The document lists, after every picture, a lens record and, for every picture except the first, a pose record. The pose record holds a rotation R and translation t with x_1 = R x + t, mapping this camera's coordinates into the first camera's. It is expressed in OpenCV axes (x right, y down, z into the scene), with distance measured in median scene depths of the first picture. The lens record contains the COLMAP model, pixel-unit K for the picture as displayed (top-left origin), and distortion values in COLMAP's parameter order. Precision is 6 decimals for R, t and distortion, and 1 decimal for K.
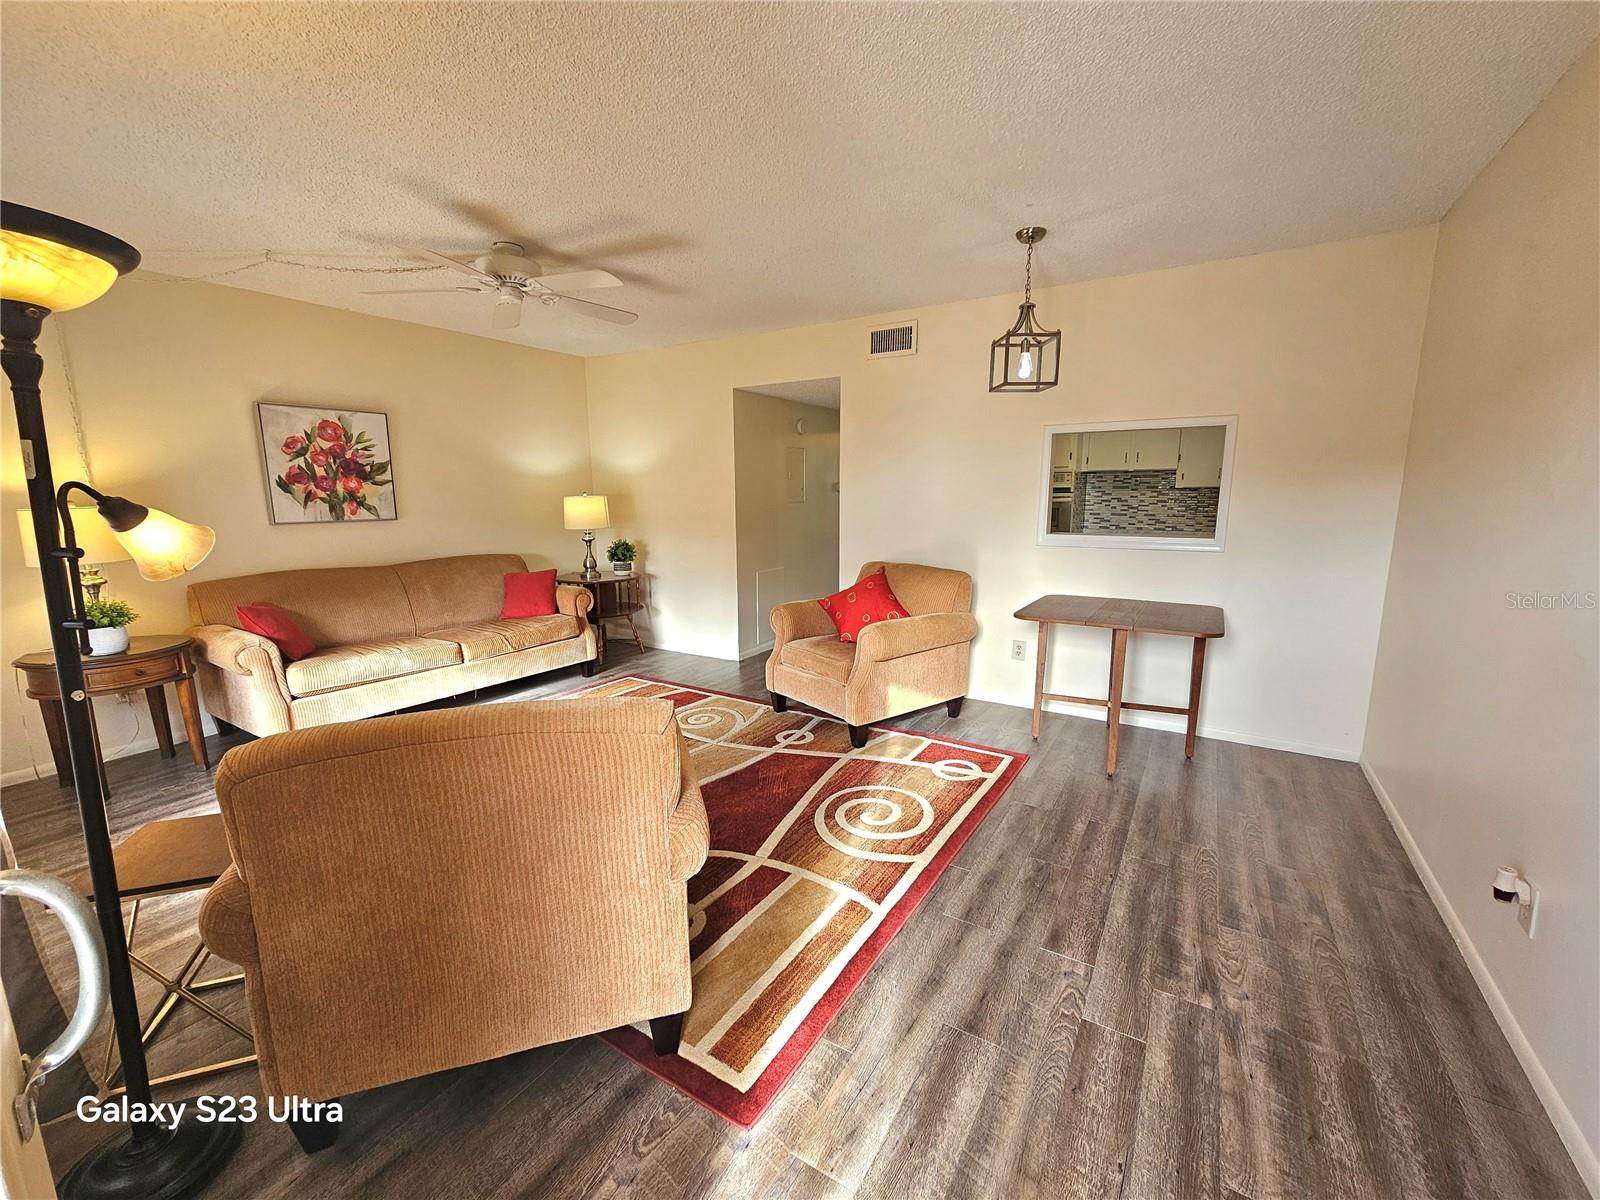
lens RADIAL K [[656.4, 0, 805.6], [0, 656.4, 601.3], [0, 0, 1]] dist [-0.001476, 0.000351]
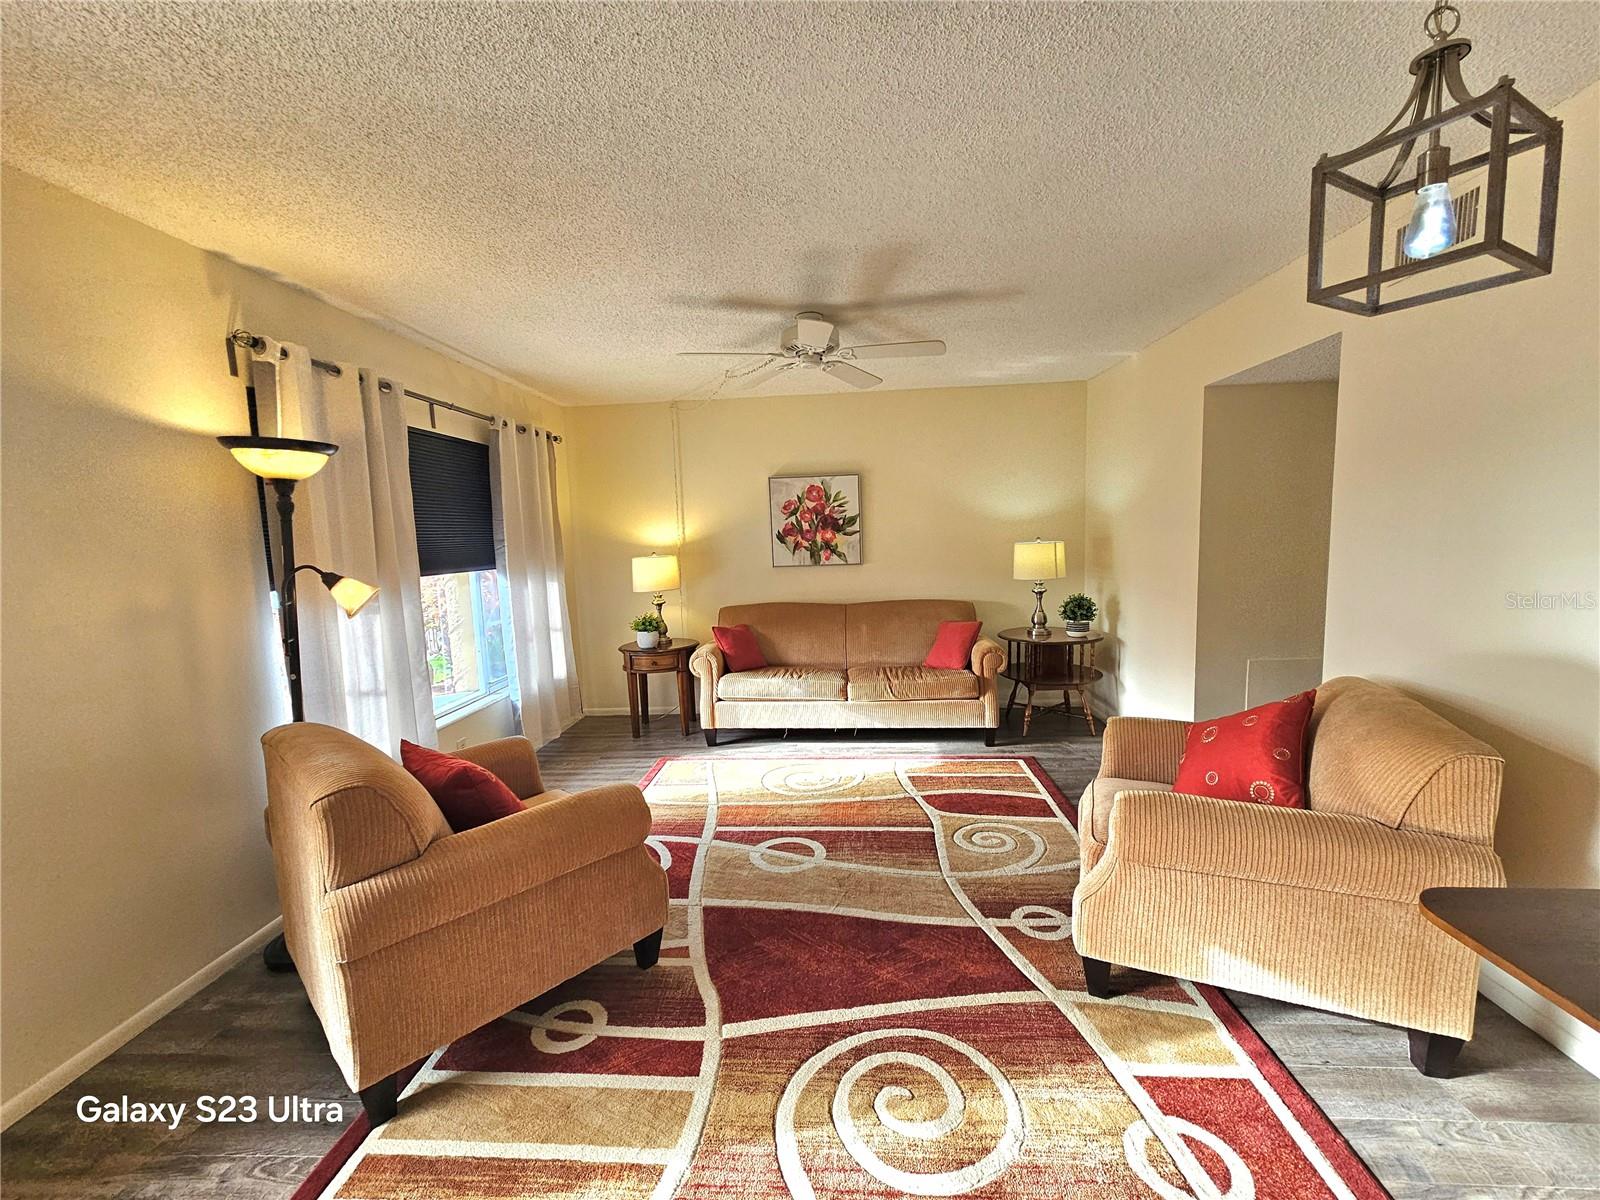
lens RADIAL K [[656.4, 0, 805.6], [0, 656.4, 601.3], [0, 0, 1]] dist [-0.001476, 0.000351]
pose [[0.476514, 0.081828, -0.875350, 0.366401], [-0.117462, 0.992658, 0.028852, -0.089205], [0.871285, 0.089073, 0.482628, 0.396957]]
